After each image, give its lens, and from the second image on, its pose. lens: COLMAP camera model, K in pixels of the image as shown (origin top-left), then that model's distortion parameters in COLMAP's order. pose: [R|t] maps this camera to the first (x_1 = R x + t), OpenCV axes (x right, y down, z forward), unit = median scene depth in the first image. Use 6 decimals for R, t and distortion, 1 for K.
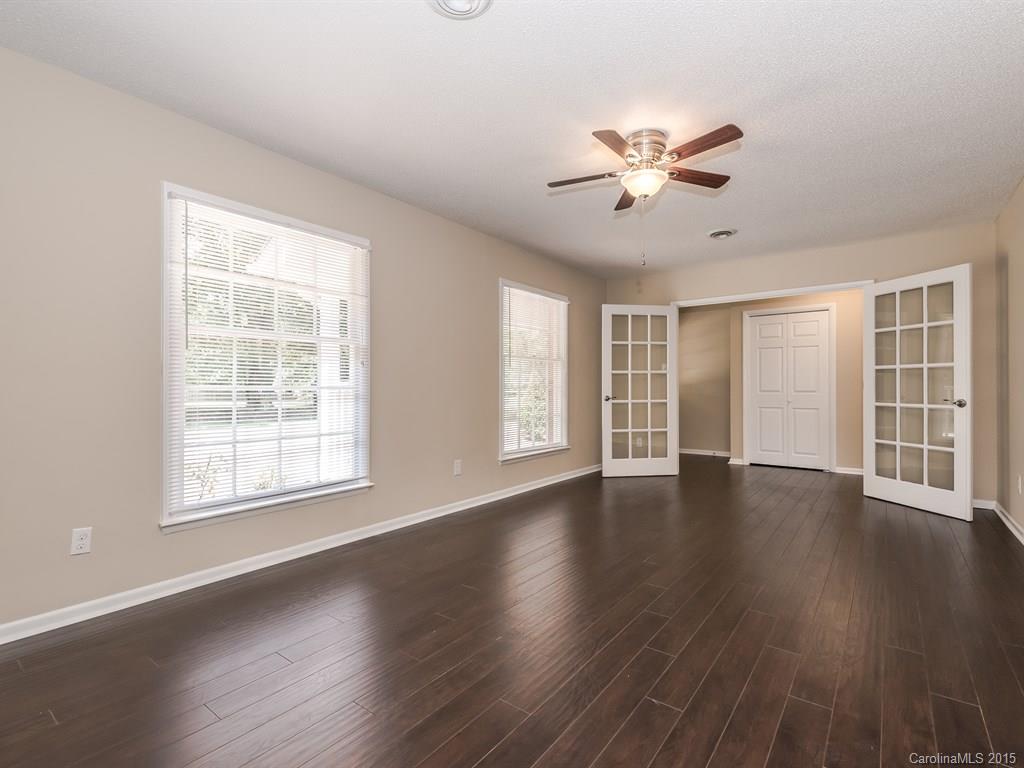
lens RADIAL K [[506.6, 0, 514.2], [0, 506.6, 389.7], [0, 0, 1]] dist [0.018357, 0.000145]
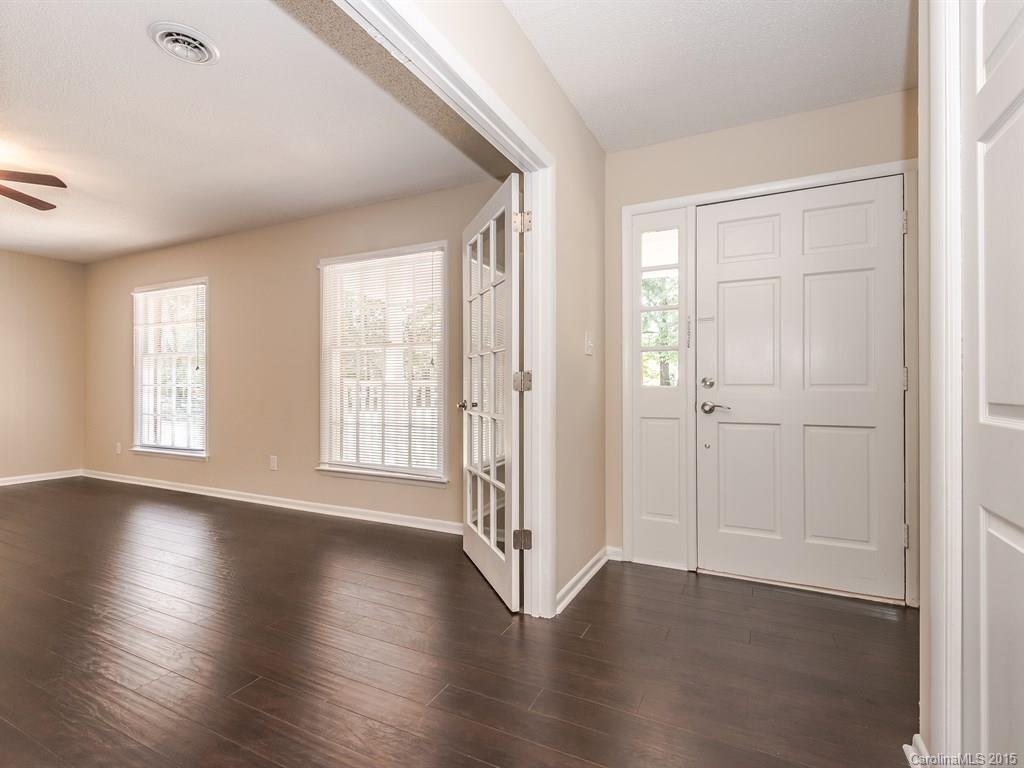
lens RADIAL K [[490.8, 0, 509.2], [0, 490.8, 379.0], [0, 0, 1]] dist [0.007905, -0.000607]
pose [[0.166439, -0.009188, -0.986009, 0.958706], [0.000632, 0.999957, -0.009211, -0.007216], [0.986052, 0.000910, 0.166438, 1.318771]]
